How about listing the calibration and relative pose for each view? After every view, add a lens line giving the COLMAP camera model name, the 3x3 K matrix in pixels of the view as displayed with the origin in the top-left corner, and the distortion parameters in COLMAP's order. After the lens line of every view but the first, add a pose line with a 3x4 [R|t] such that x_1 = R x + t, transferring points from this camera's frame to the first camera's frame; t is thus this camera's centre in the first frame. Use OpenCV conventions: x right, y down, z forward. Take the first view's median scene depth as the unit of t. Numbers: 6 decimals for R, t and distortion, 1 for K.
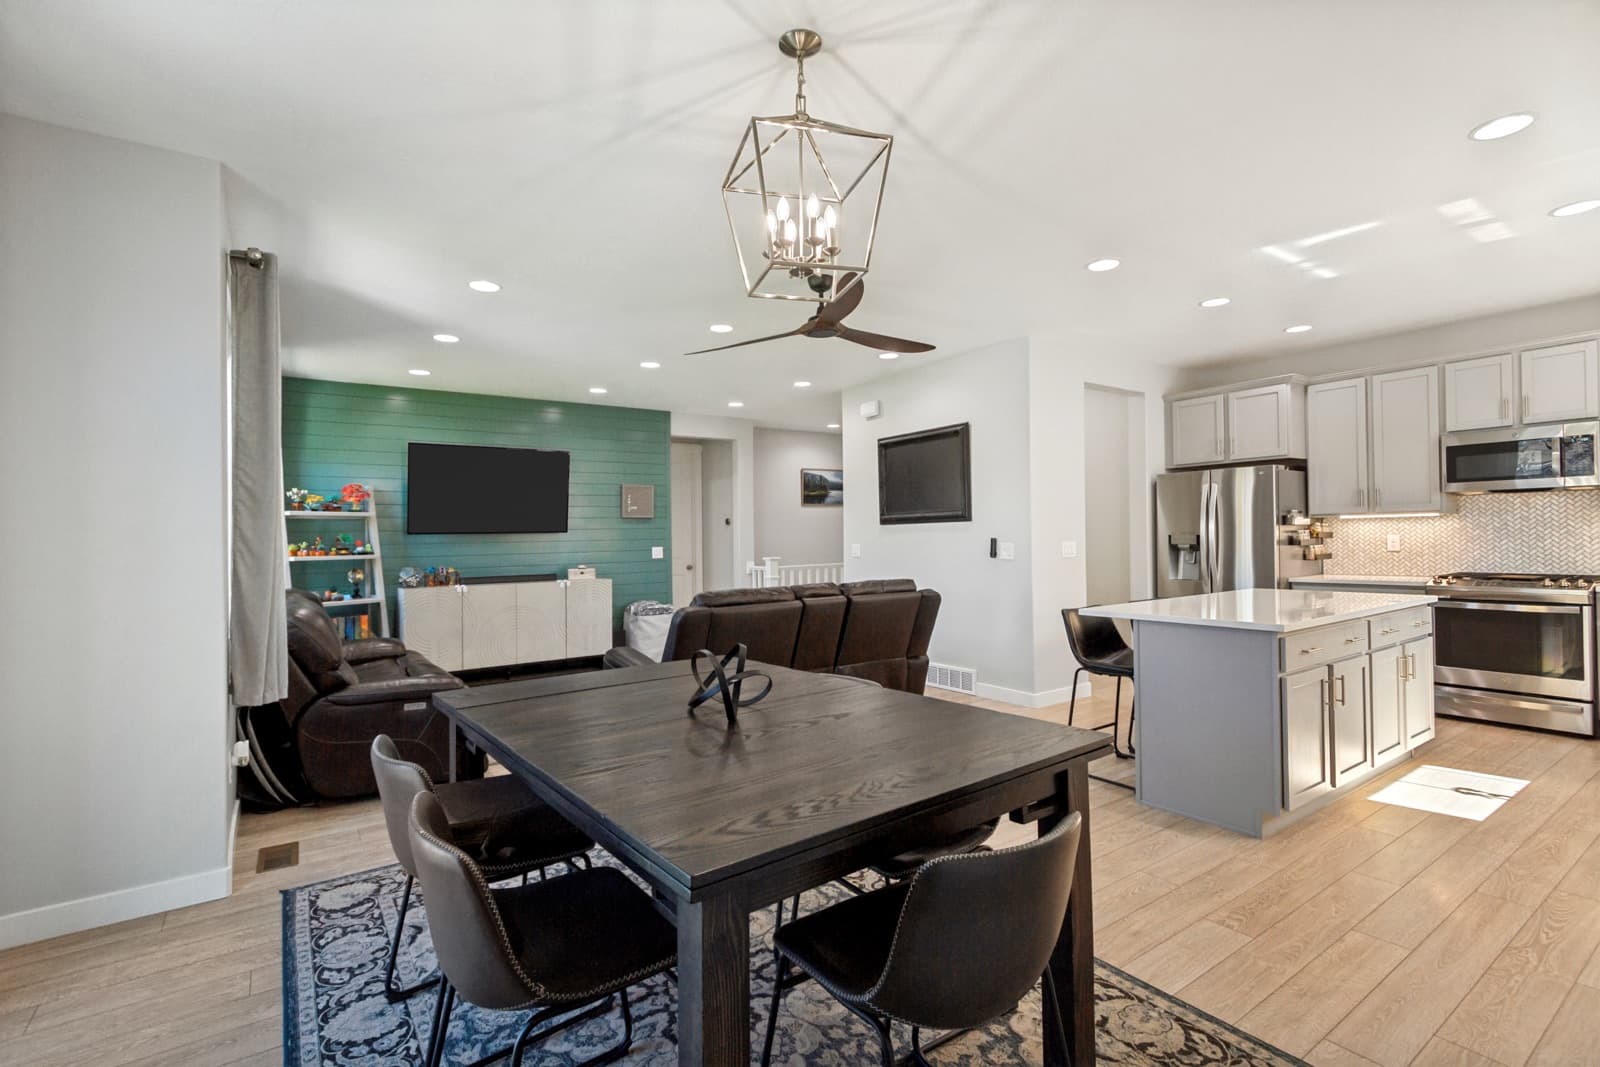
lens RADIAL K [[741.6, 0, 800.0], [0, 741.6, 533.5], [0, 0, 1]] dist [0.002630, -0.000160]
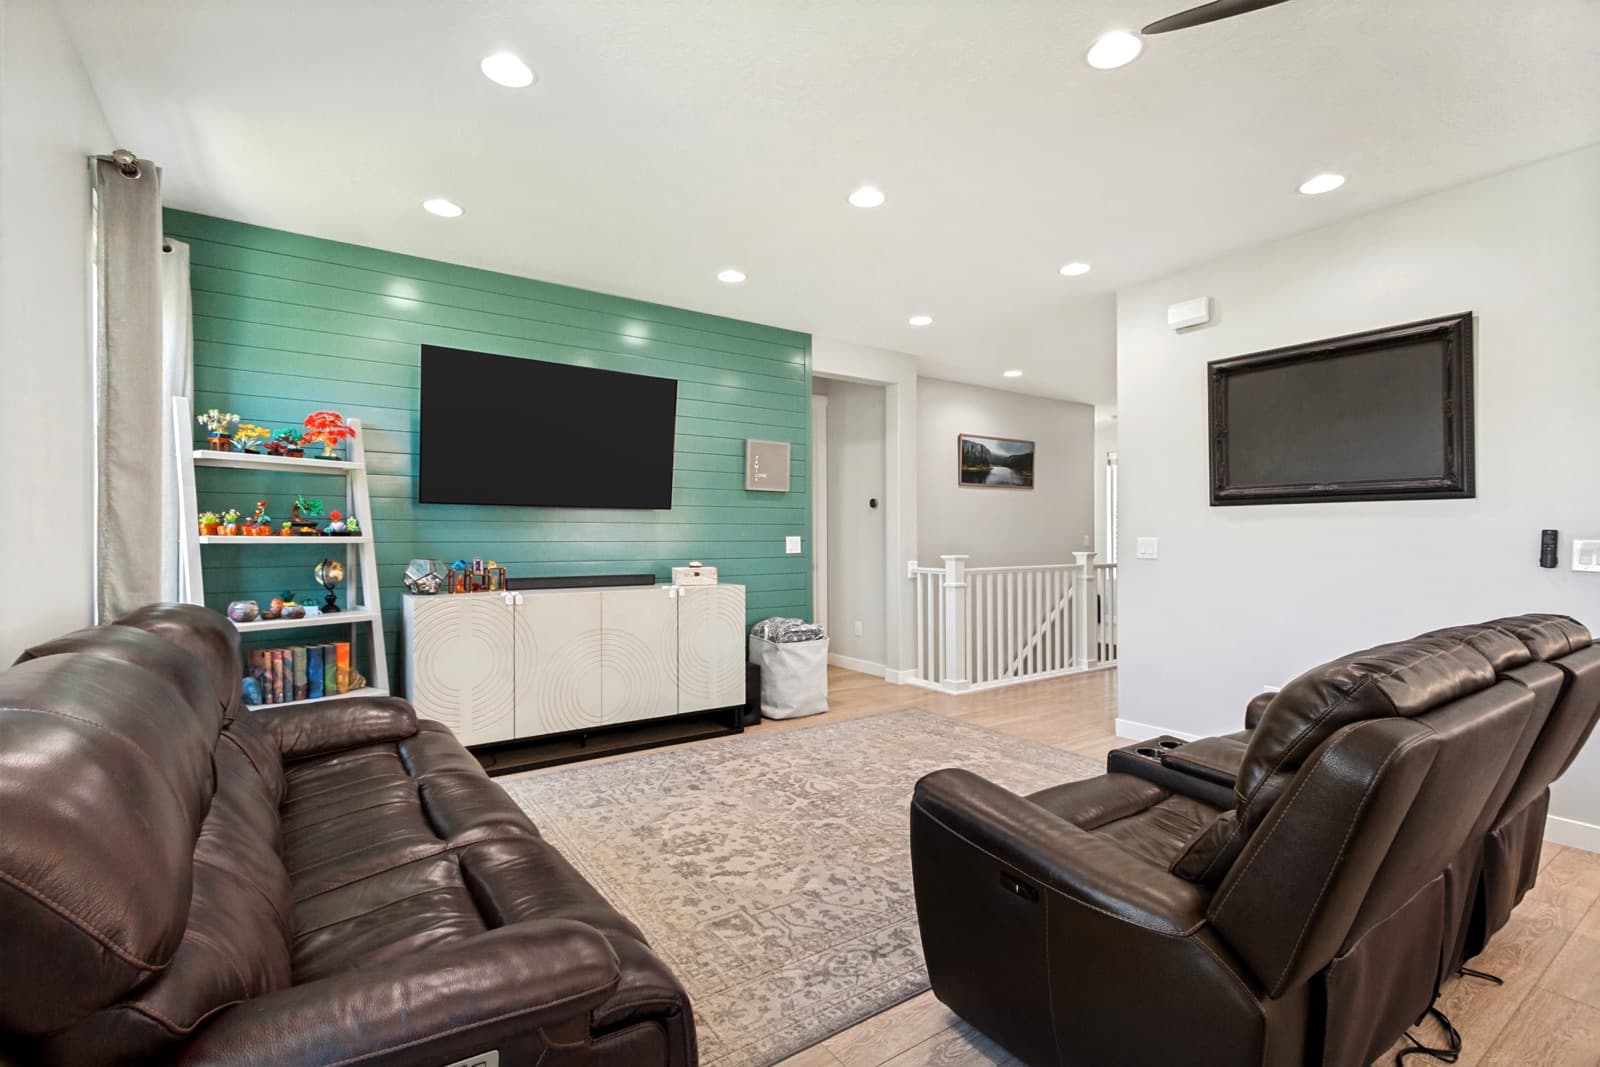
lens RADIAL K [[736.0, 0, 803.2], [0, 736.0, 557.1], [0, 0, 1]] dist [-0.001181, -0.000207]
pose [[0.999747, 0.022511, 0.000033, -0.228568], [-0.022499, 0.999125, 0.035270, 0.016626], [0.000761, -0.035262, 0.999378, 0.424272]]
